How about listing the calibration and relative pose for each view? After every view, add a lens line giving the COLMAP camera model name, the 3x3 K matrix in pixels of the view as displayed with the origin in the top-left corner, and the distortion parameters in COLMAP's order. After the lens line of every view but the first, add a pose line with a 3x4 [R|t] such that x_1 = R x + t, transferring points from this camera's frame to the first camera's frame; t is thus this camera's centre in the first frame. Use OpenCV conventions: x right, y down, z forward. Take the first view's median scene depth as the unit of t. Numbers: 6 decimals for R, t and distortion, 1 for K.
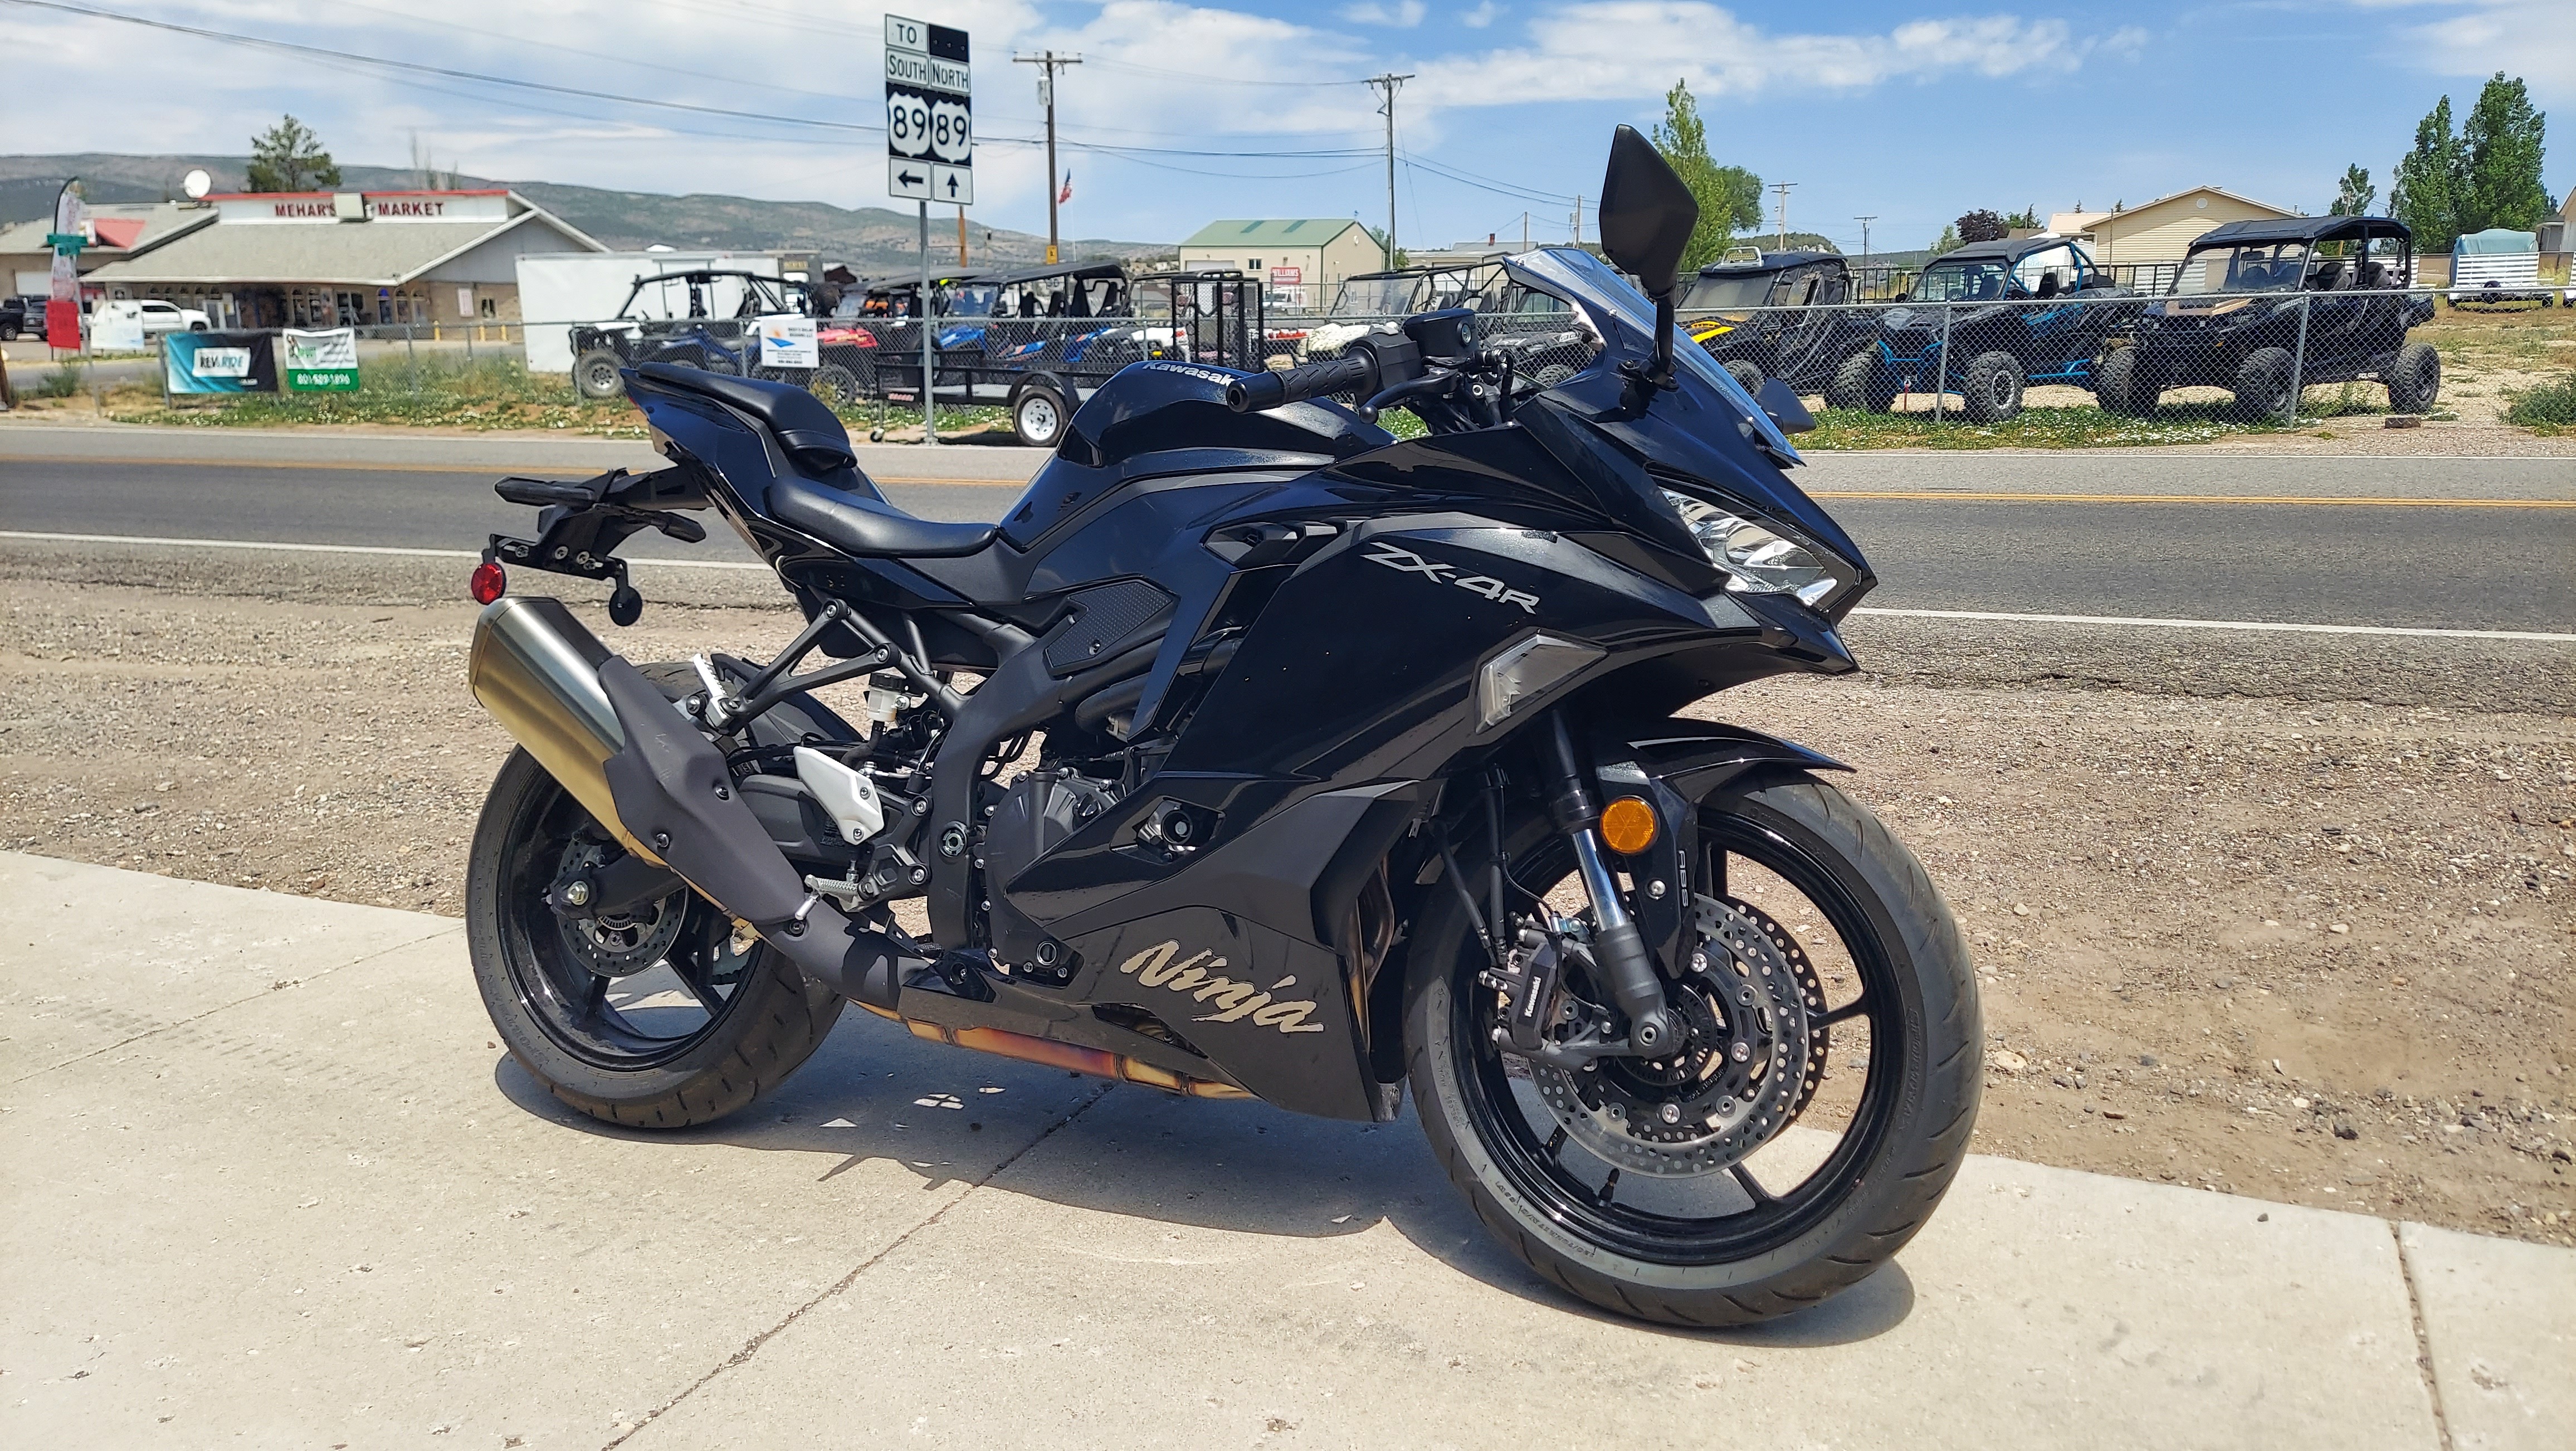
lens RADIAL K [[1848.4, 0, 1296.3], [0, 1848.4, 735.3], [0, 0, 1]] dist [0.074876, -0.085292]
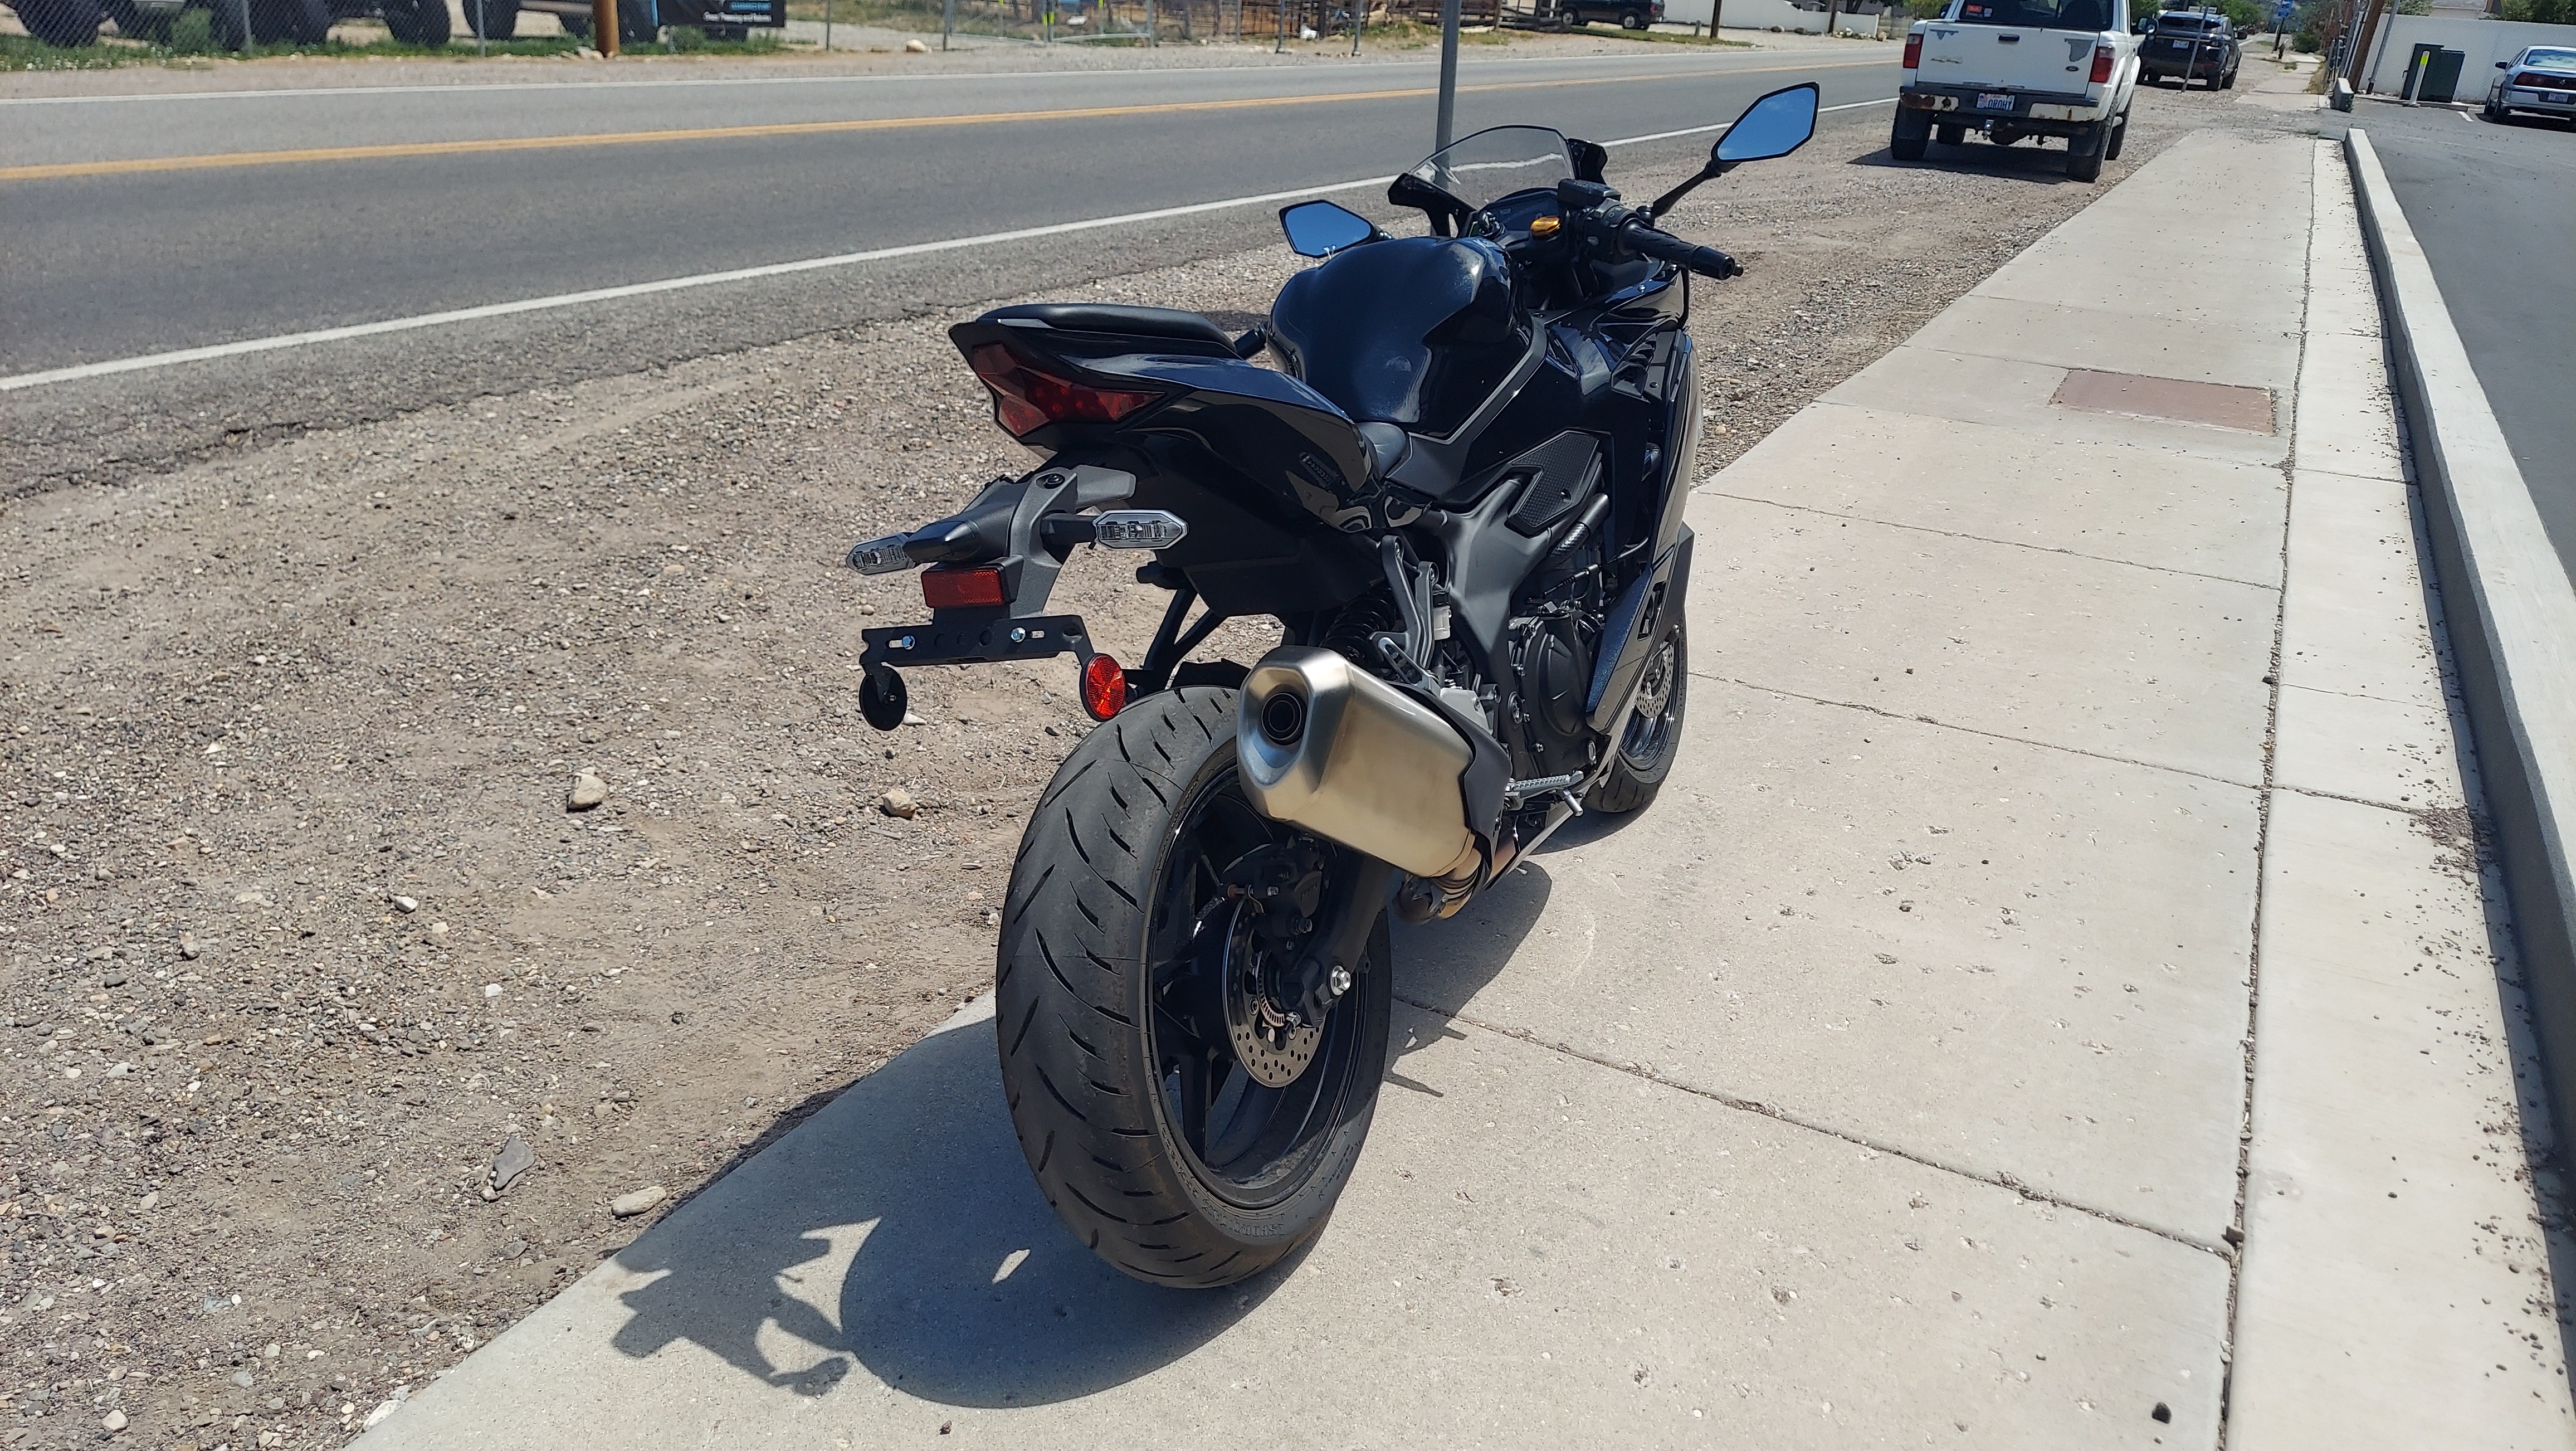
lens RADIAL K [[1852.6, 0, 1309.1], [0, 1852.6, 739.1], [0, 0, 1]] dist [0.071456, -0.086666]
pose [[0.023403, -0.354384, 0.934807, -1.133412], [0.150934, 0.925597, 0.347114, -0.300834], [-0.988267, 0.132971, 0.075151, 0.971459]]
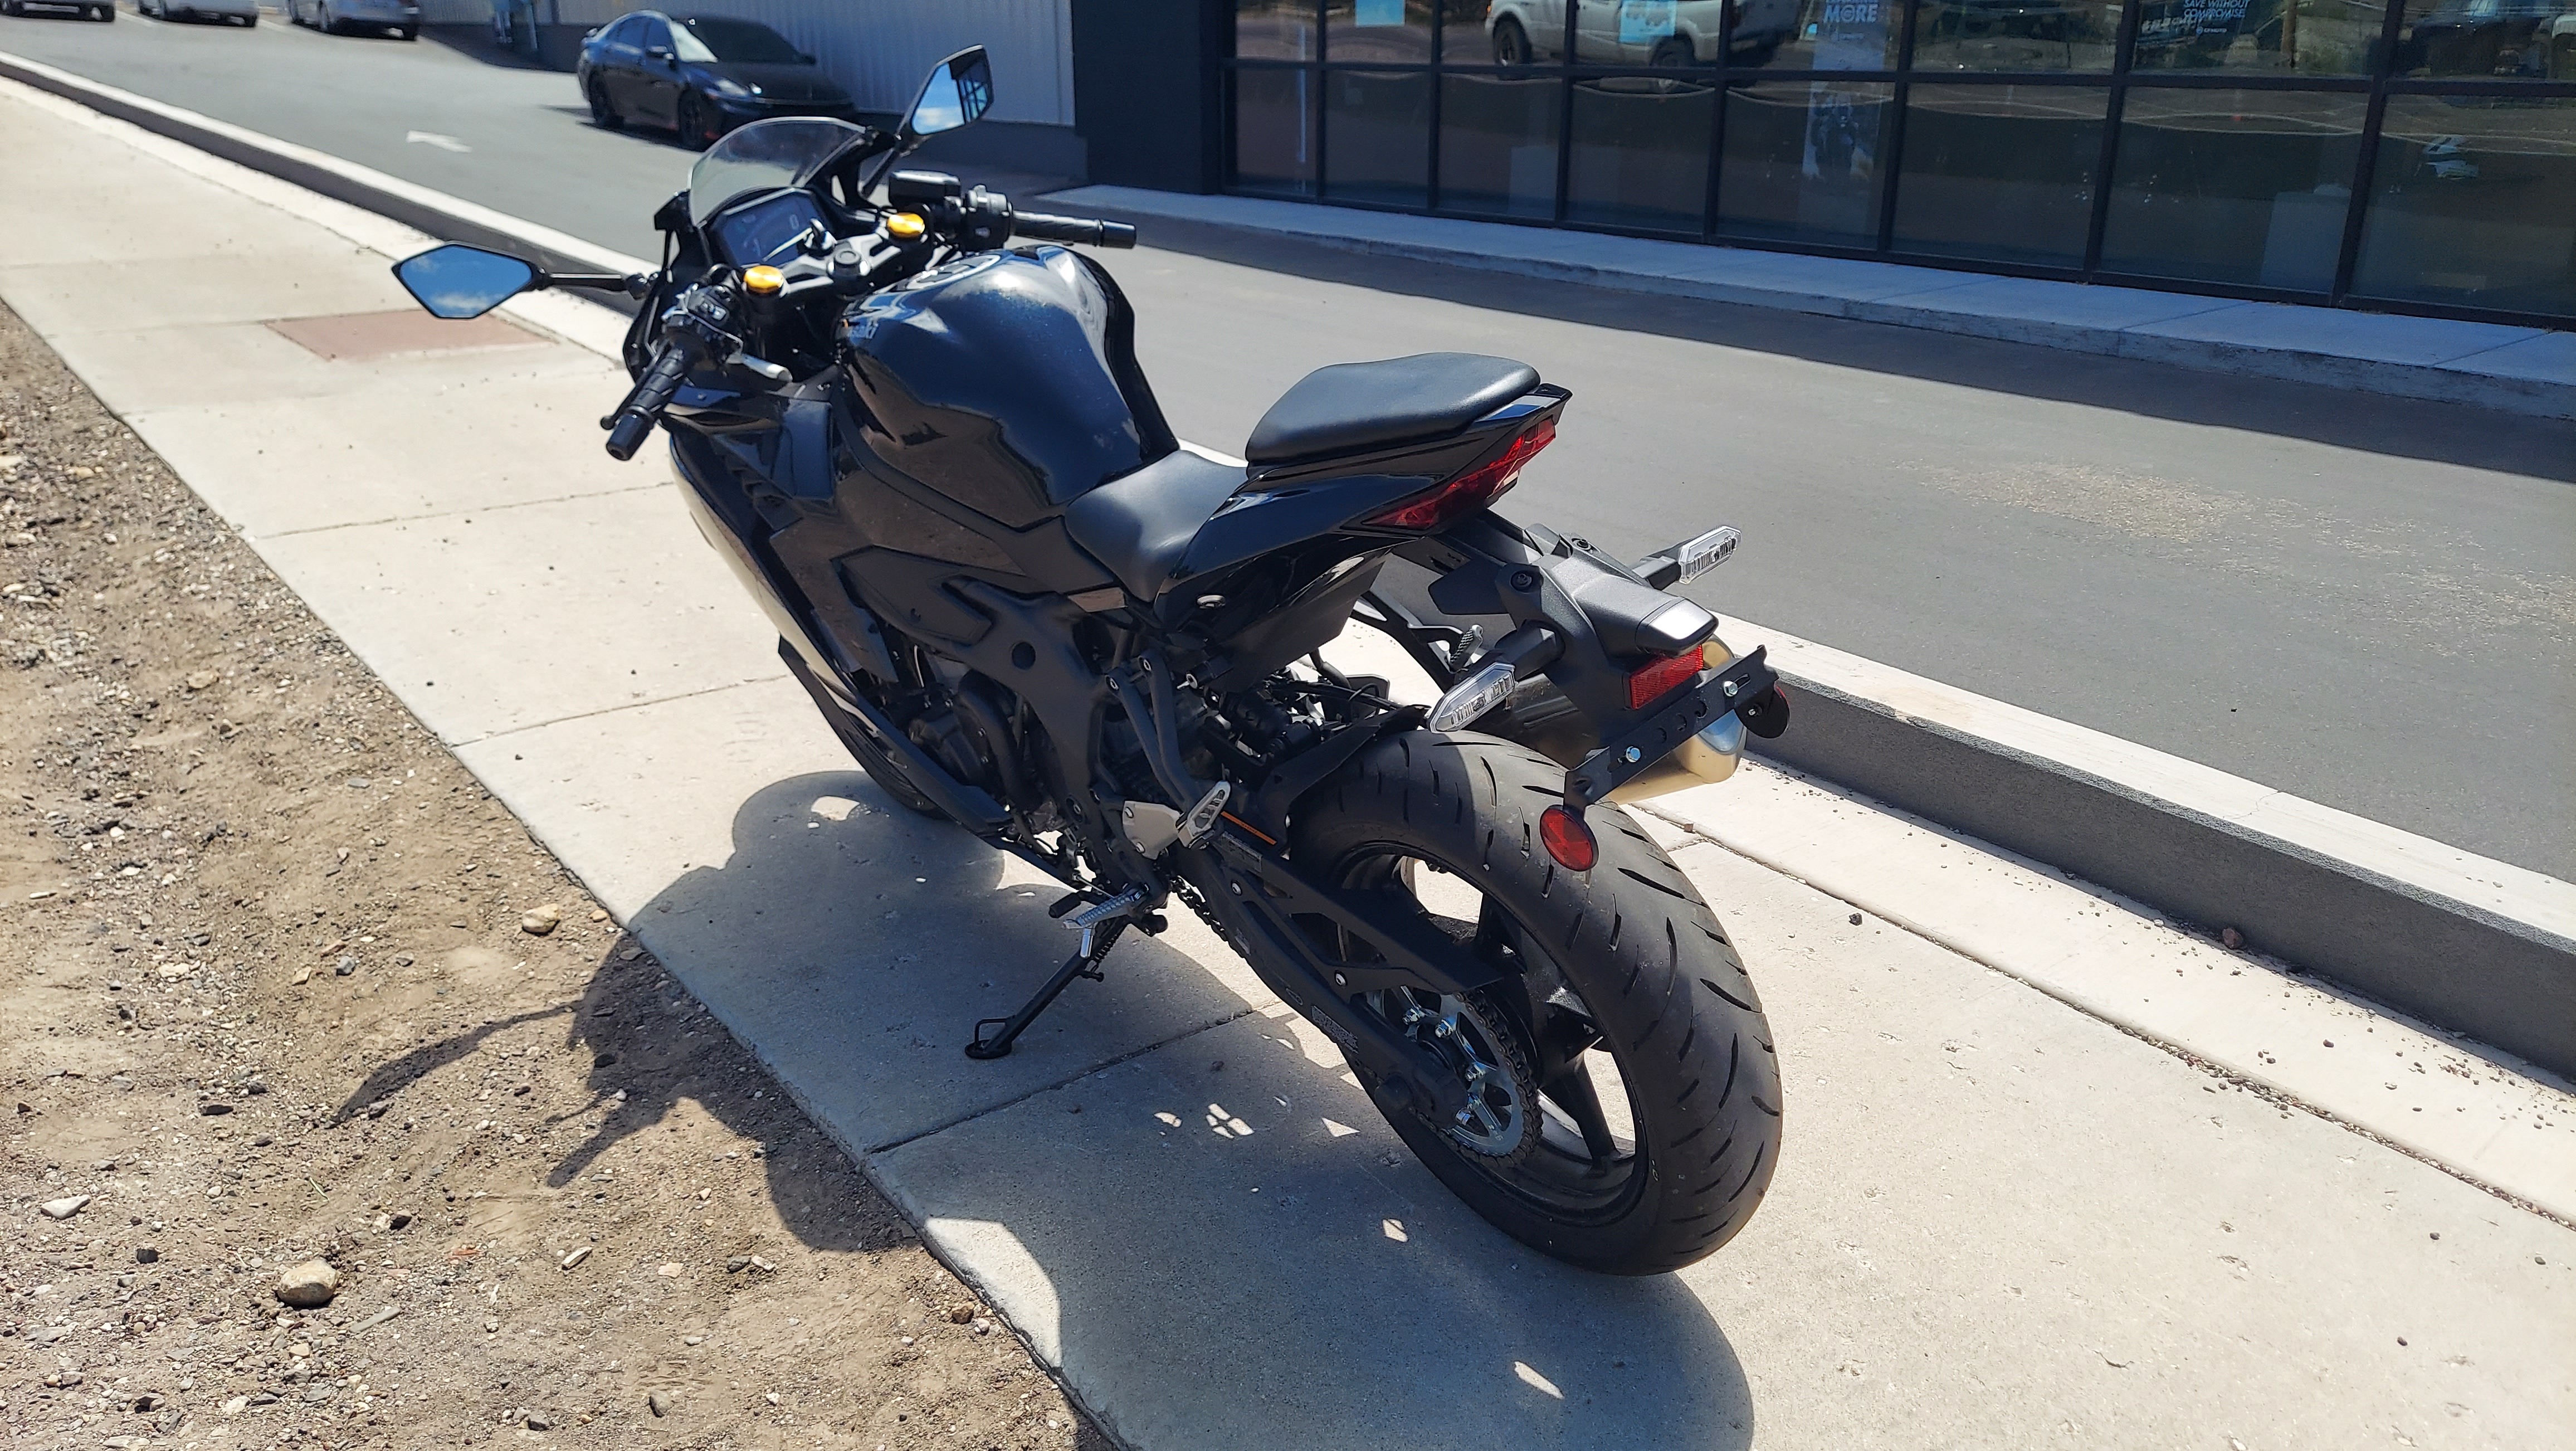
lens RADIAL K [[1848.4, 0, 1296.3], [0, 1848.4, 735.3], [0, 0, 1]] dist [0.074876, -0.085292]
pose [[-0.904267, -0.164067, 0.394187, -0.595113], [0.078186, 0.843985, 0.530637, -0.469114], [-0.419748, 0.510658, -0.750360, 1.712215]]
